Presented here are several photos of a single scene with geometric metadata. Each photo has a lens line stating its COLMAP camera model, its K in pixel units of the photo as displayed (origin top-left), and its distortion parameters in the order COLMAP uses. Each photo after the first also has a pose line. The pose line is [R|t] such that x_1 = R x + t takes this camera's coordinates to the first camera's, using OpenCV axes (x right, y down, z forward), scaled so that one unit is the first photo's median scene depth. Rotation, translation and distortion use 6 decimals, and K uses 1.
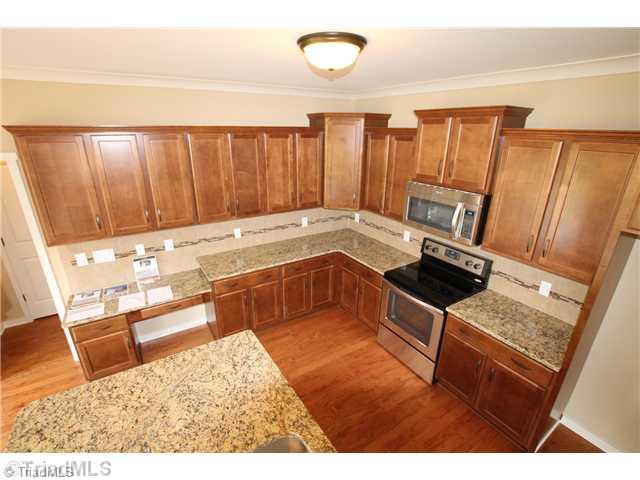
lens RADIAL K [[305.4, 0, 314.6], [0, 305.4, 240.5], [0, 0, 1]] dist [-0.022124, 0.000330]
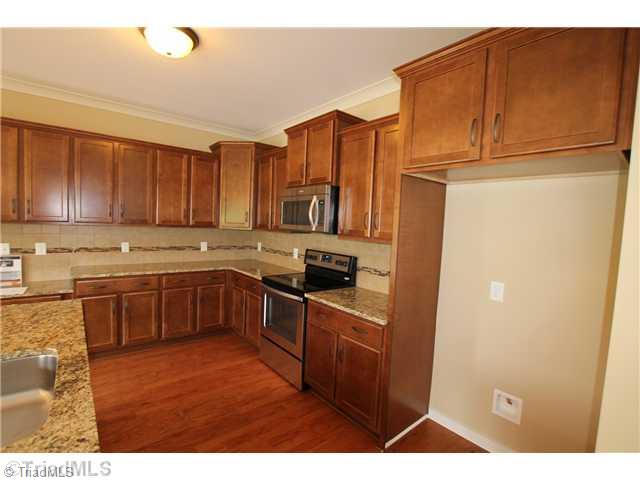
lens RADIAL K [[305.4, 0, 314.6], [0, 305.4, 240.5], [0, 0, 1]] dist [-0.022124, 0.000330]
pose [[0.992978, 0.027267, 0.115111, 0.276319], [0.007341, 0.956995, -0.290012, 0.277474], [-0.118069, 0.288820, 0.950075, -0.009832]]
